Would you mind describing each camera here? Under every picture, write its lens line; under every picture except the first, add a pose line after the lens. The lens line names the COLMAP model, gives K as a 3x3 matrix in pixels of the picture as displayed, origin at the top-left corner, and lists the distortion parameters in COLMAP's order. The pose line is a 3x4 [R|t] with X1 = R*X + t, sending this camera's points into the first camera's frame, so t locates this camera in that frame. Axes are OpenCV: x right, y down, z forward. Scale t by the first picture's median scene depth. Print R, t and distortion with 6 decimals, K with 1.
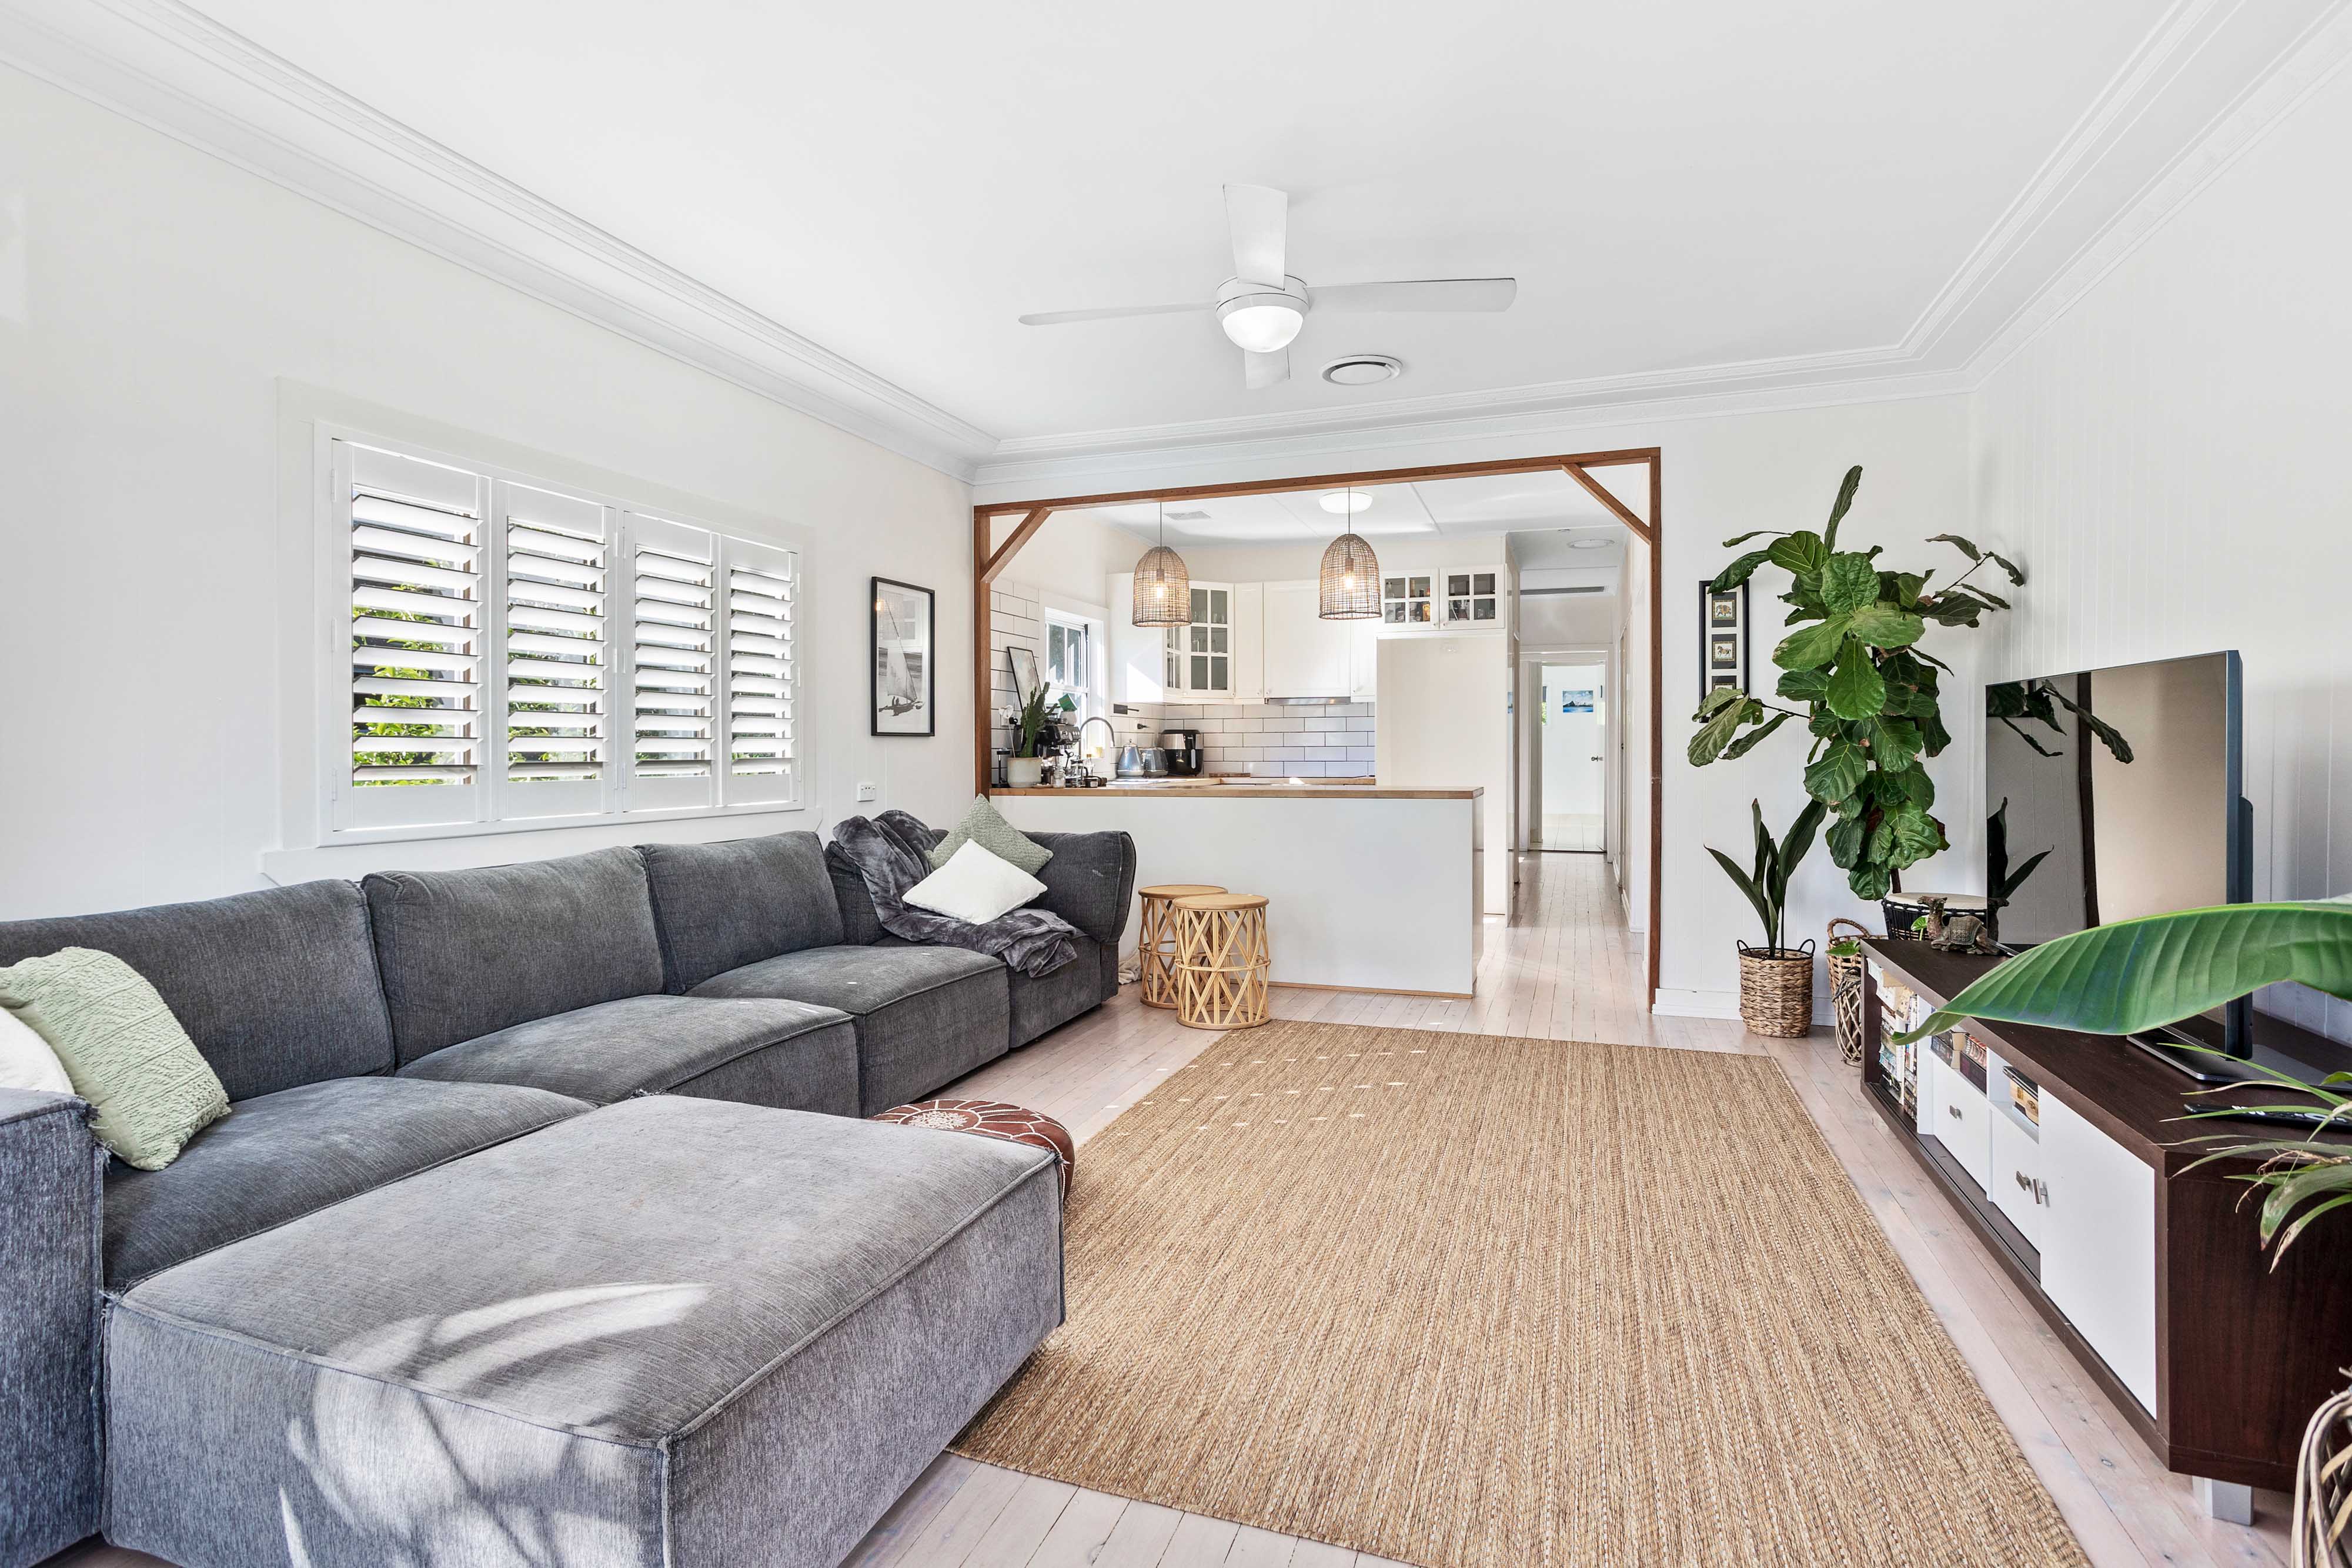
lens RADIAL K [[1160.2, 0, 1166.1], [0, 1160.2, 726.9], [0, 0, 1]] dist [-0.020295, 0.000124]
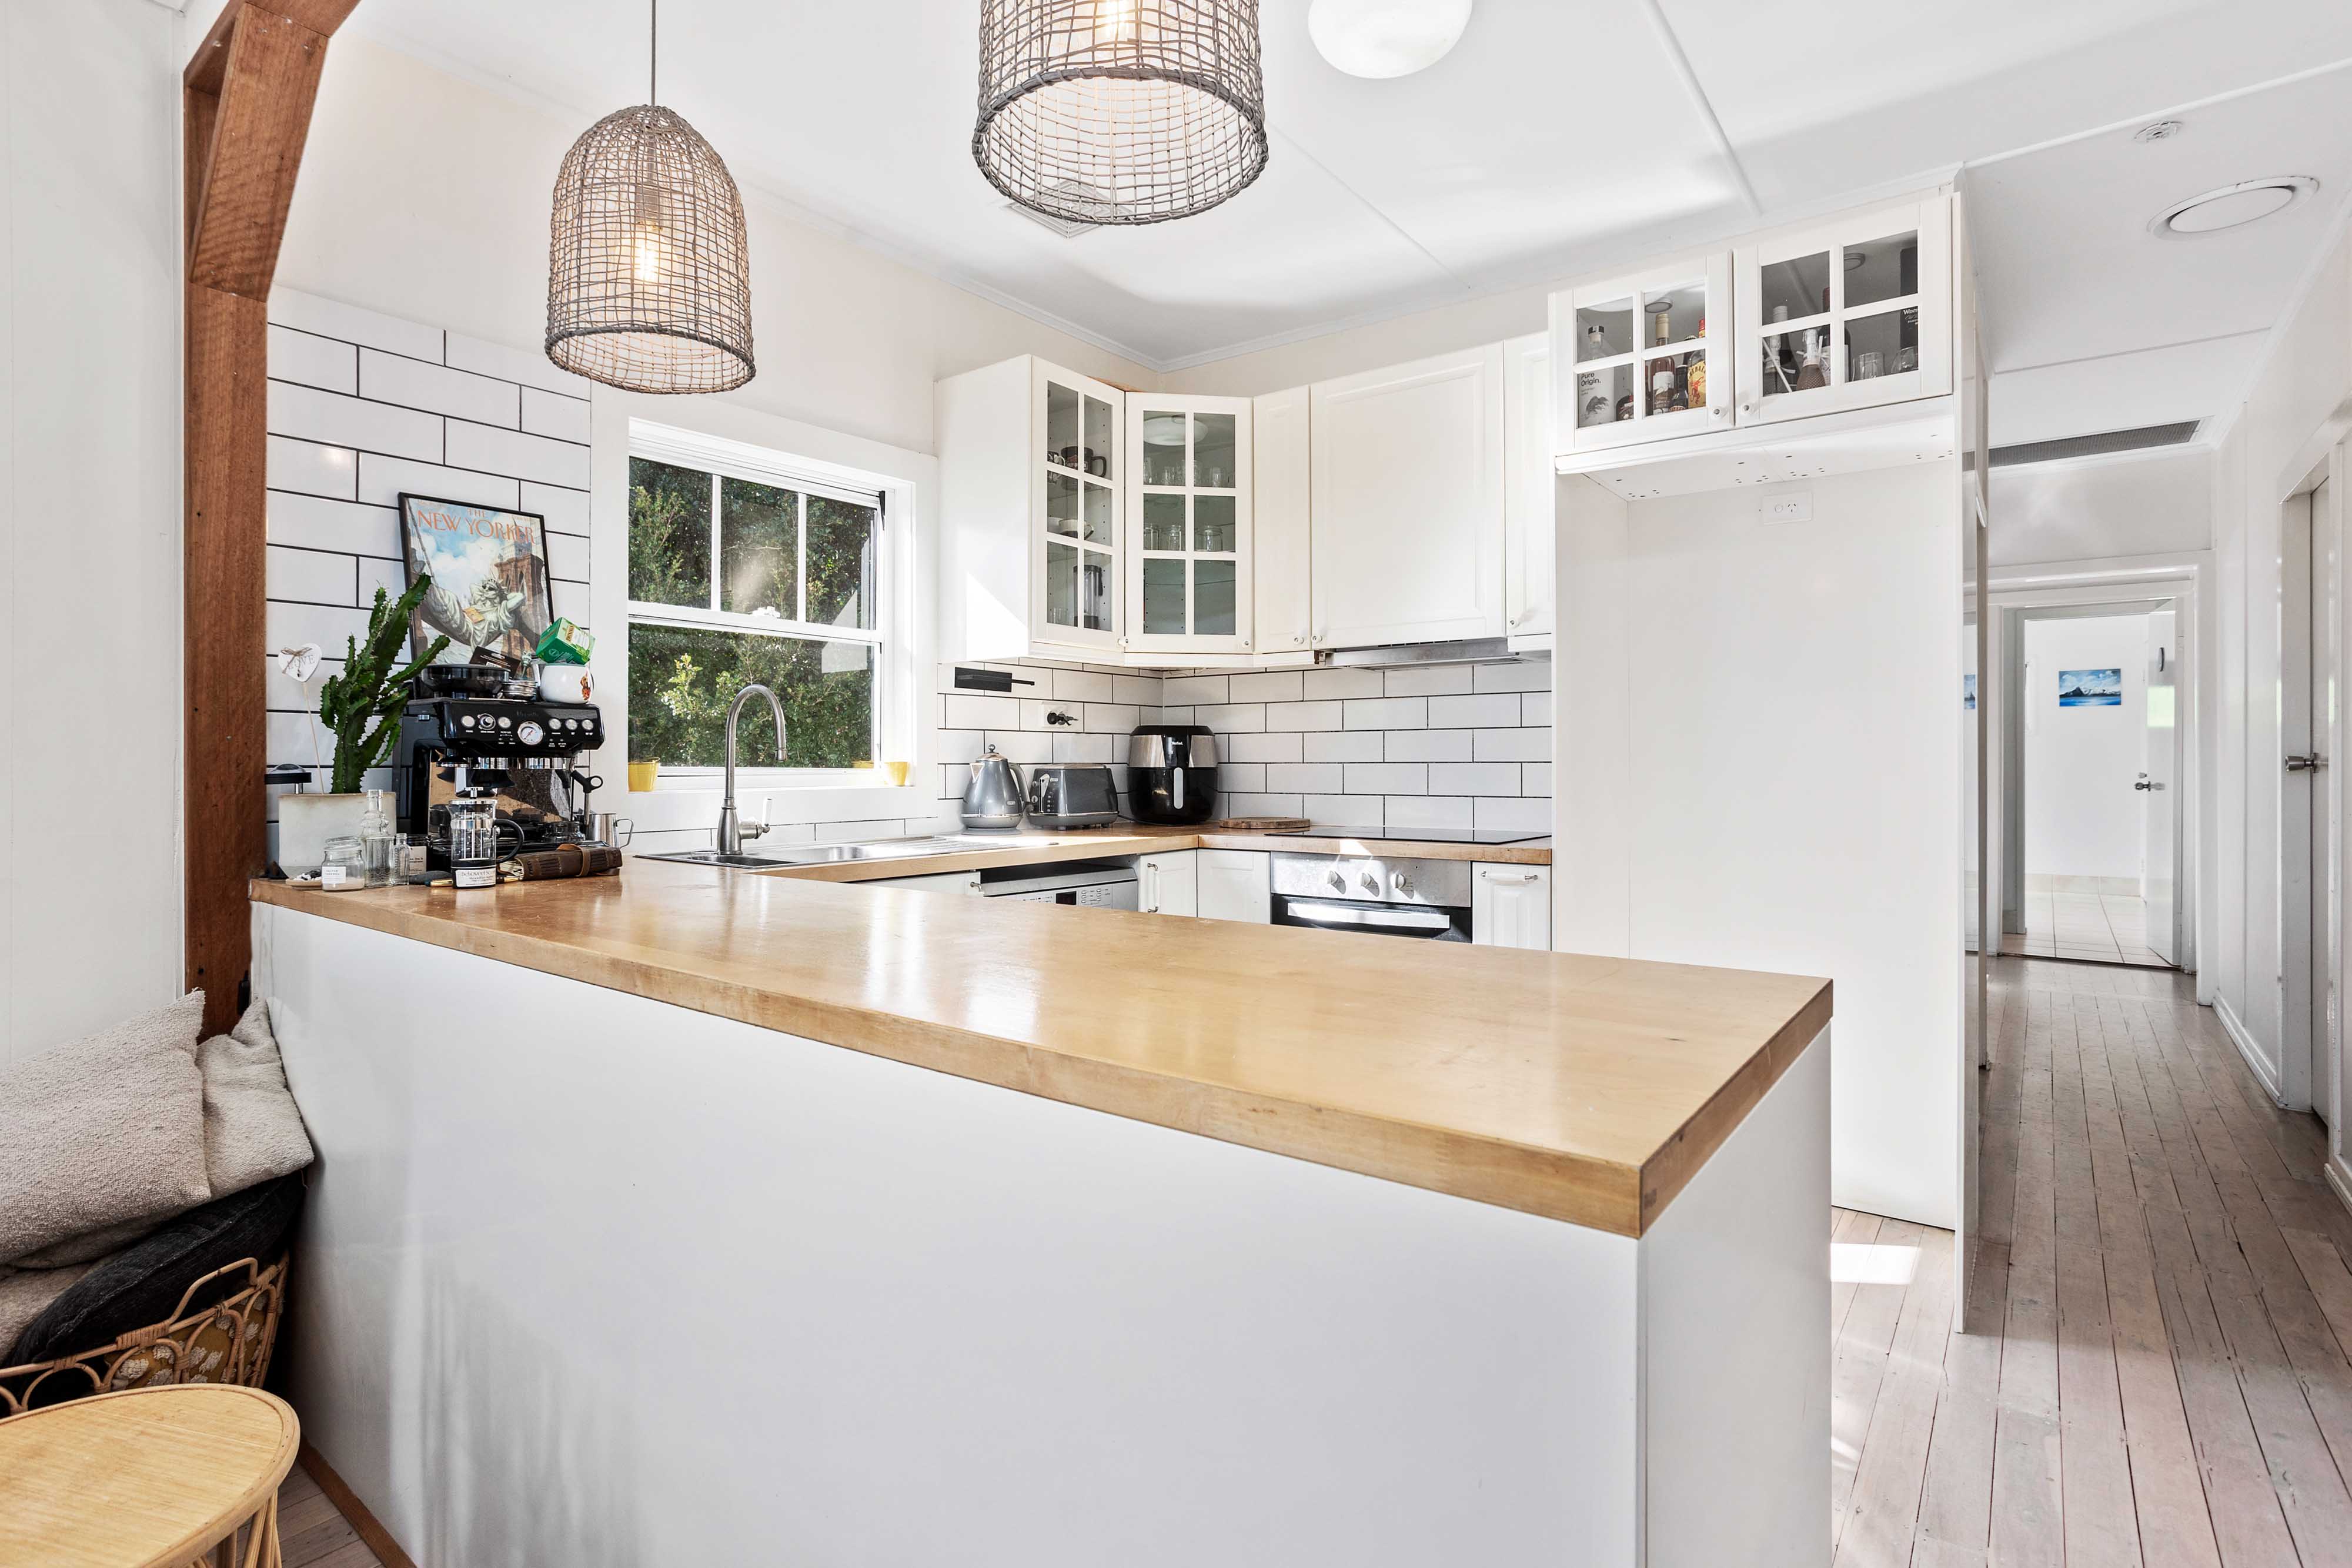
lens RADIAL K [[1160.2, 0, 1166.1], [0, 1160.2, 726.9], [0, 0, 1]] dist [-0.020295, 0.000124]
pose [[0.951154, -0.000282, -0.308718, 0.175802], [-0.001831, 0.999977, -0.006555, 0.006499], [0.308712, 0.006800, 0.951131, 0.605679]]
